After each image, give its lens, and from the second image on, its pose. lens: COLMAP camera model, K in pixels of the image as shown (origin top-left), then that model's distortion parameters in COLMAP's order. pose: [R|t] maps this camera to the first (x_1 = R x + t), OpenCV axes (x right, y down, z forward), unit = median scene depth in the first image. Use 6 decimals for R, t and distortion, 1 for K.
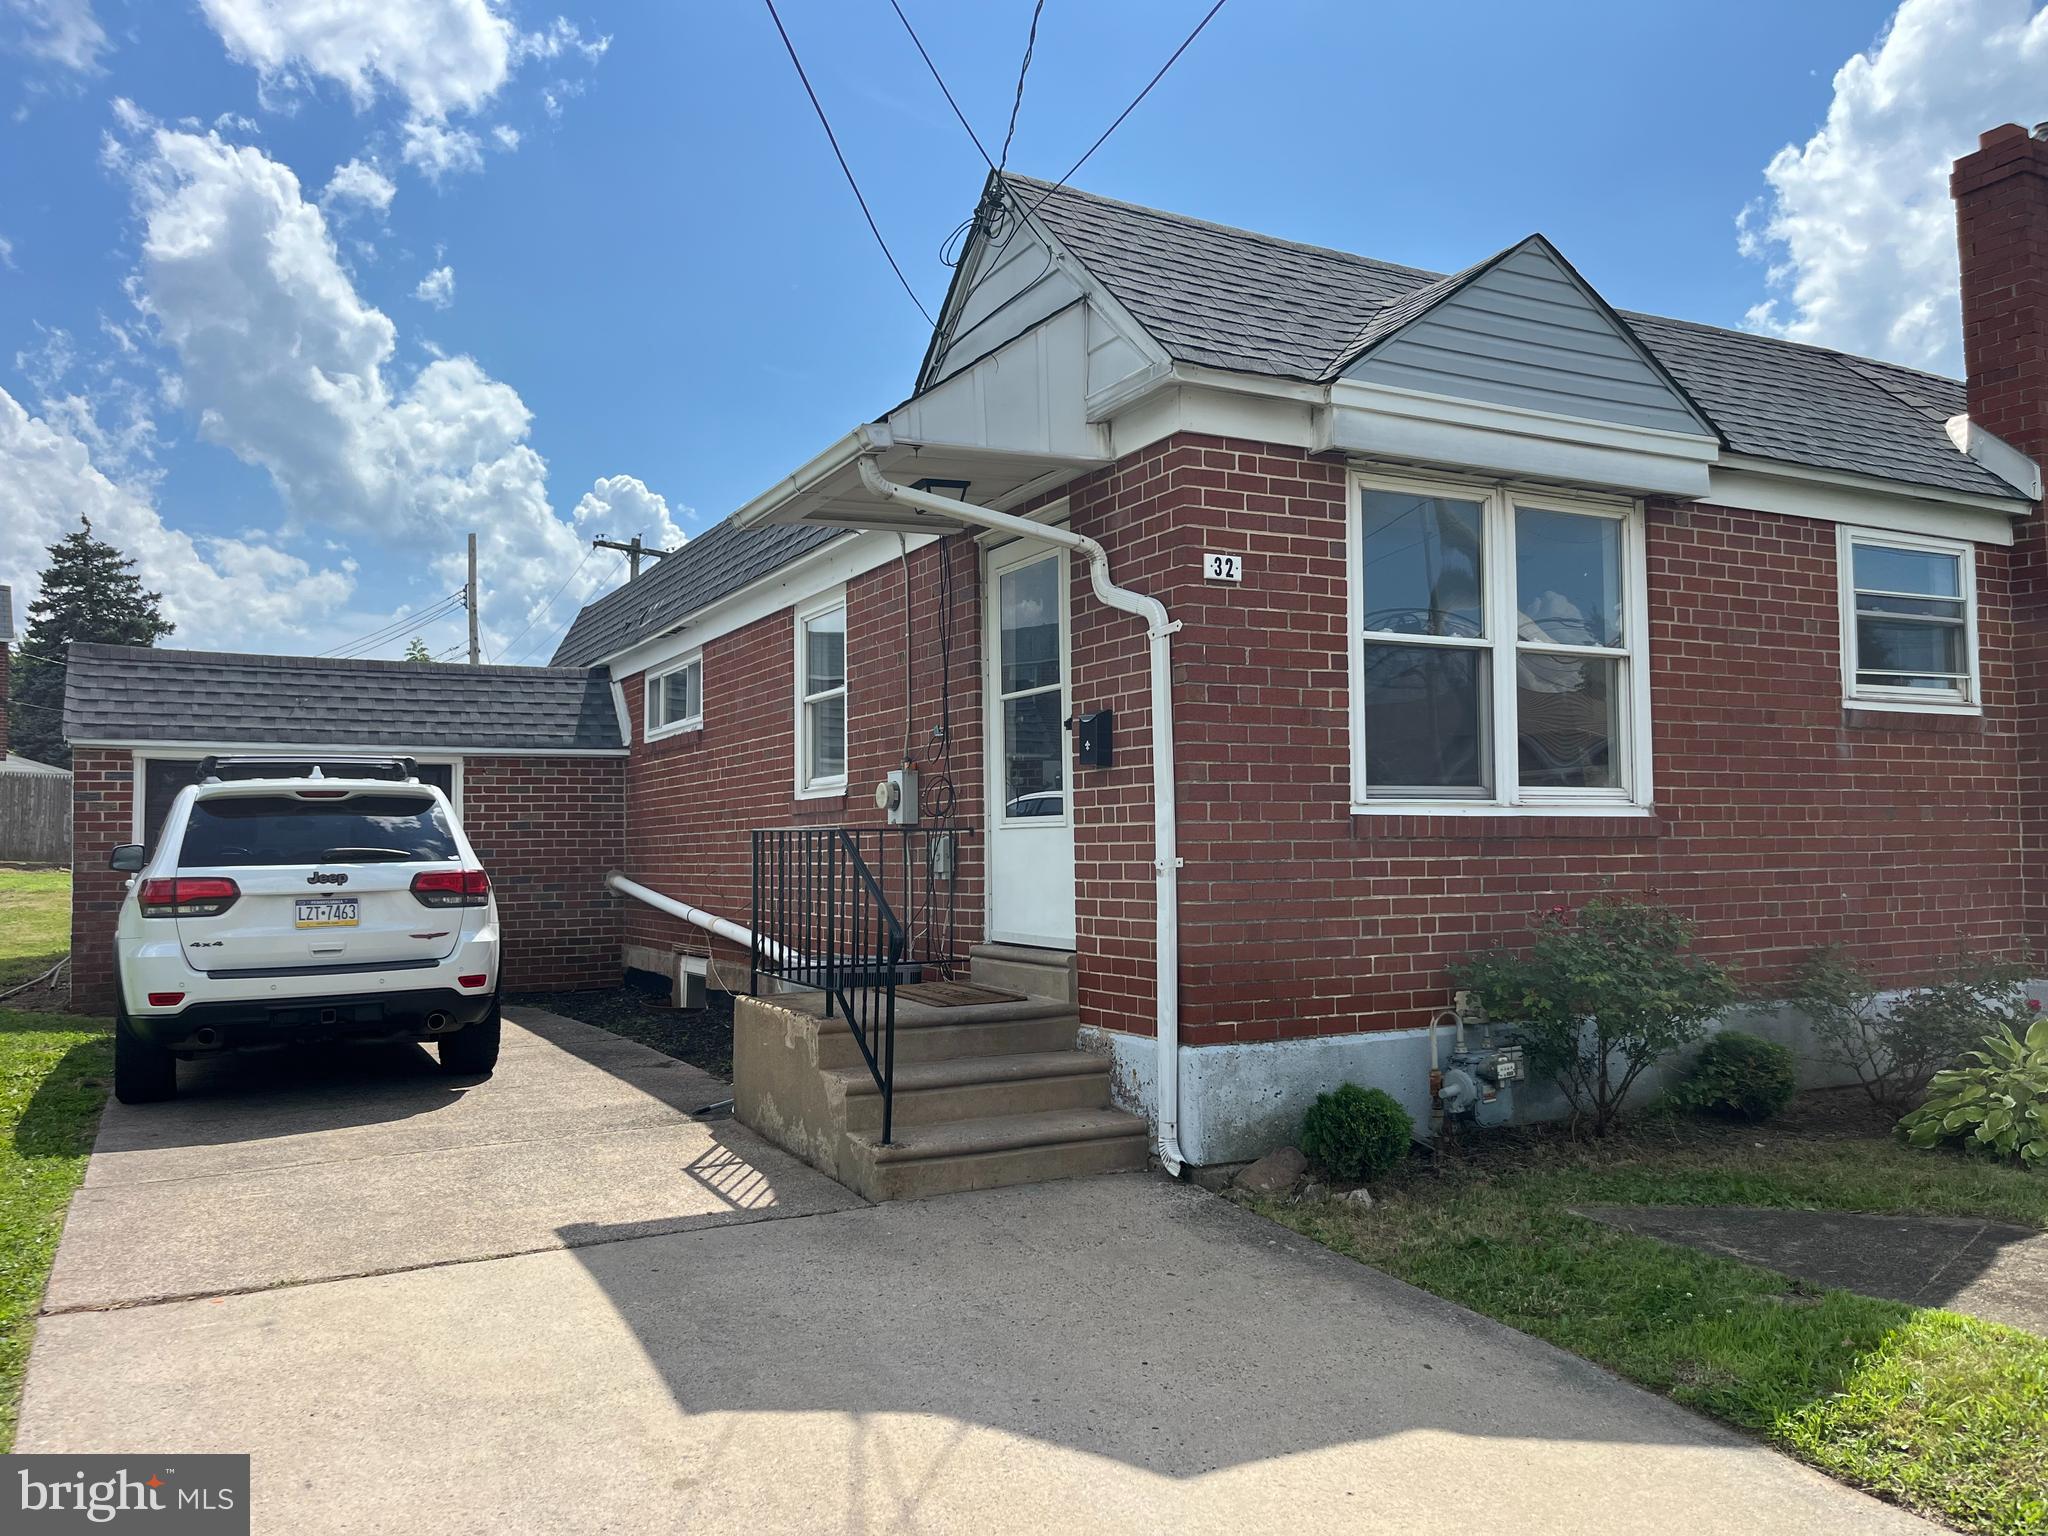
lens RADIAL K [[1549.3, 0, 1024.0], [0, 1549.3, 768.0], [0, 0, 1]] dist [0.050216, -0.091051]
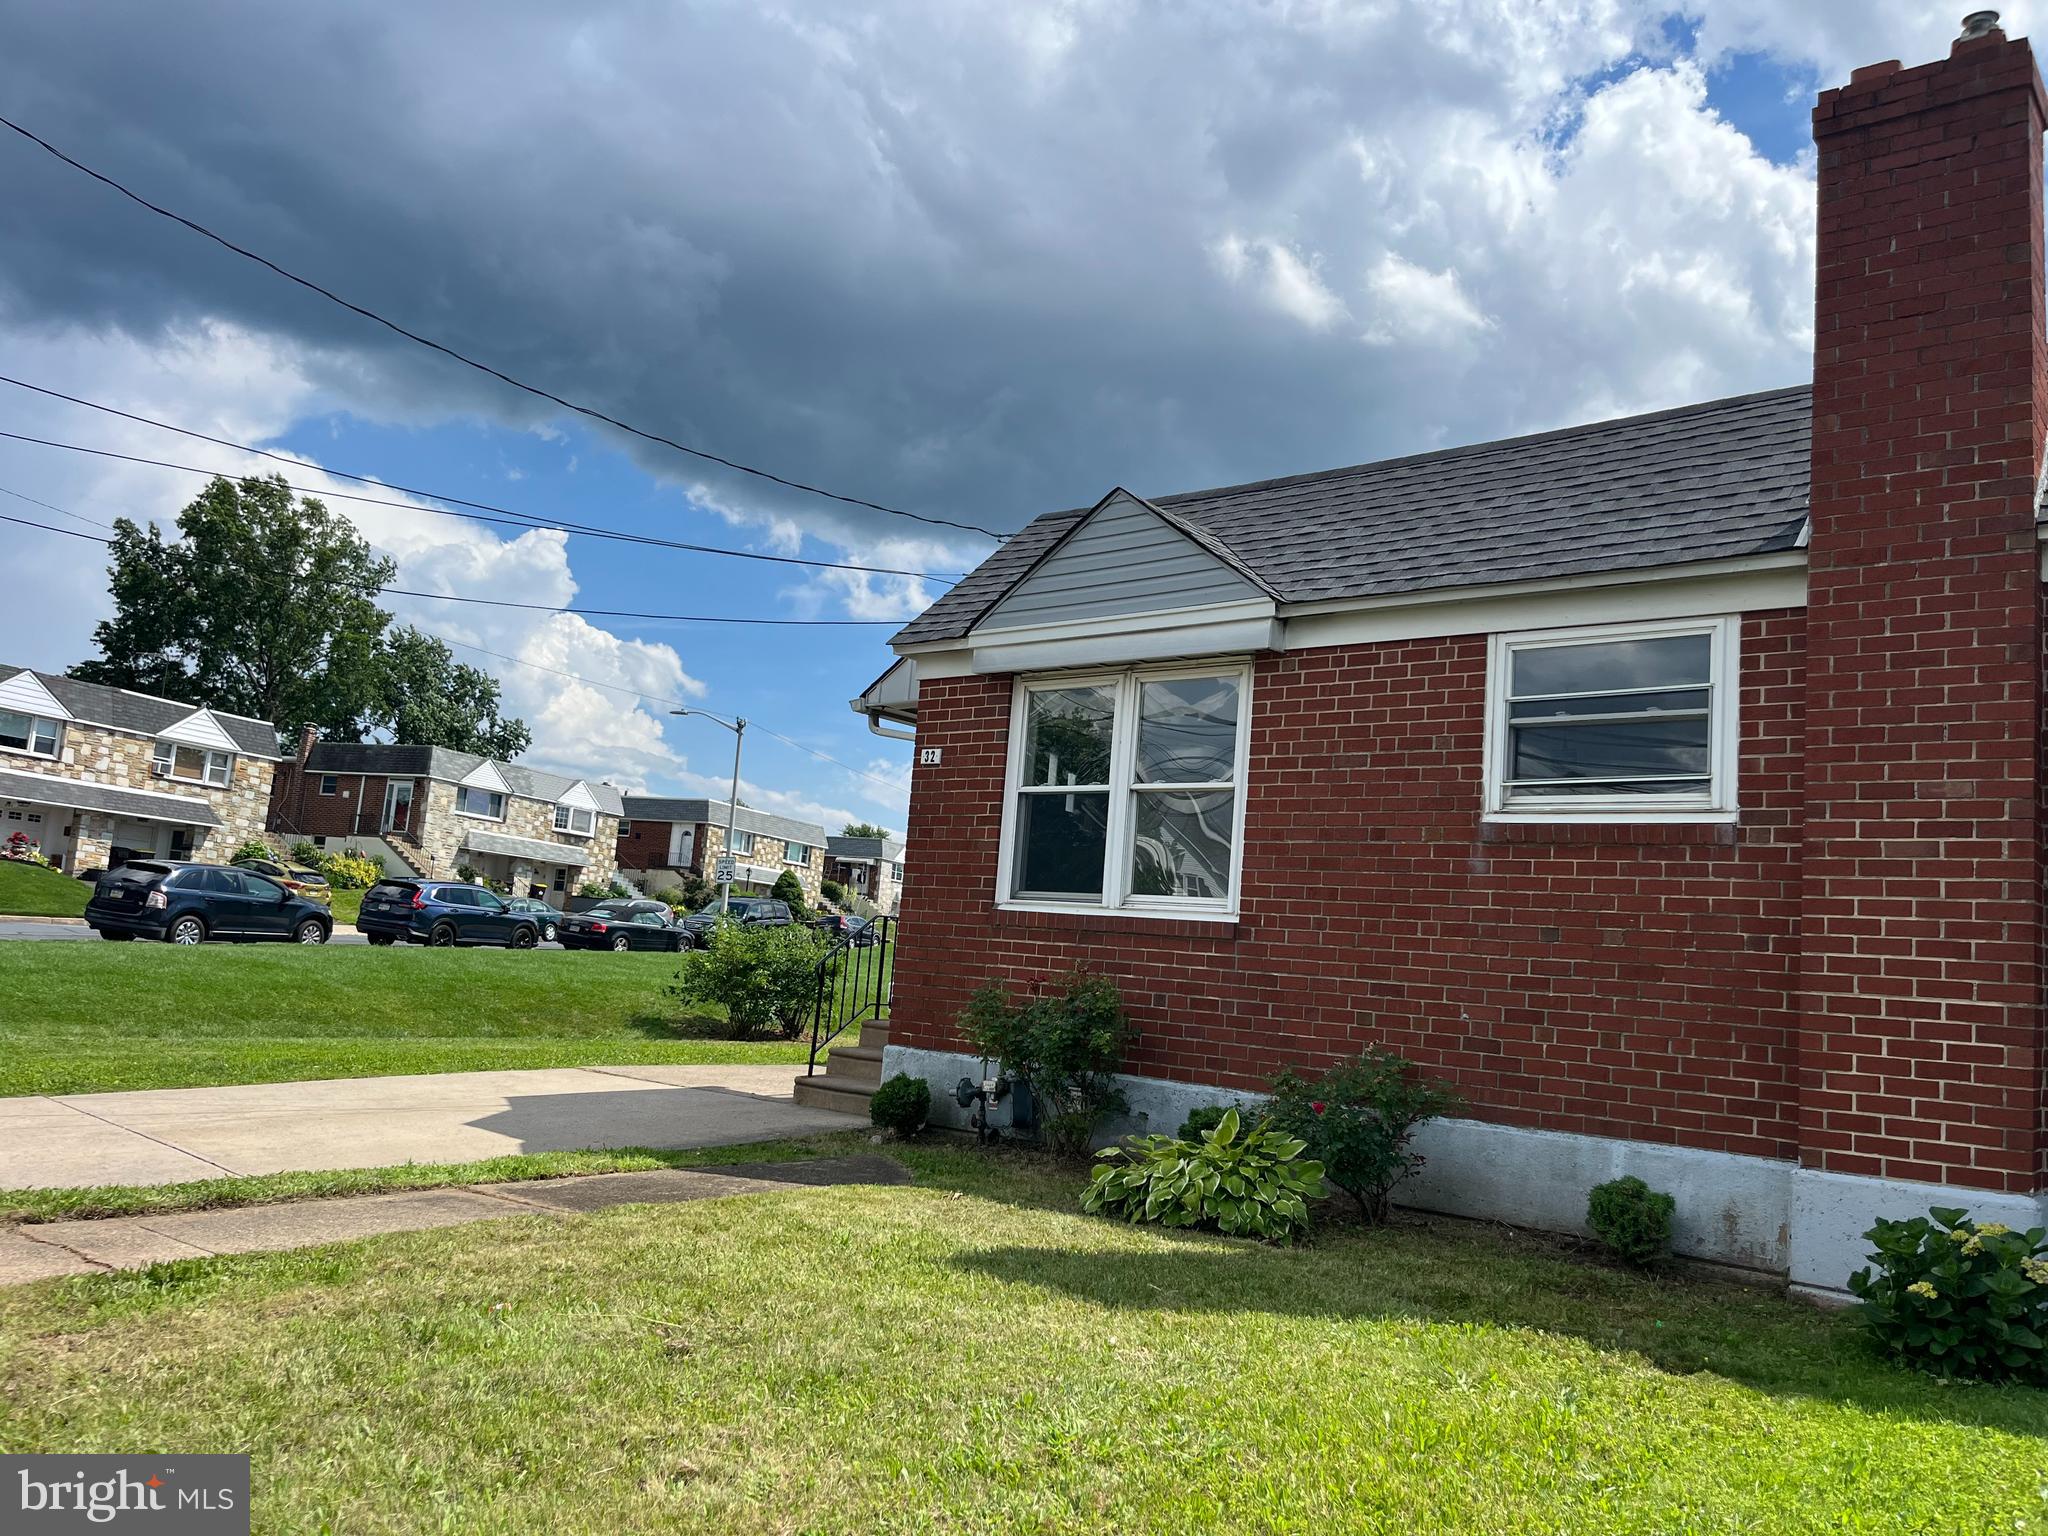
lens RADIAL K [[1549.3, 0, 1024.0], [0, 1549.3, 768.0], [0, 0, 1]] dist [0.050216, -0.091051]
pose [[0.367414, -0.087813, -0.925903, 1.382419], [-0.046866, 0.992520, -0.112728, 0.052742], [0.928876, 0.084811, 0.360550, 0.405164]]
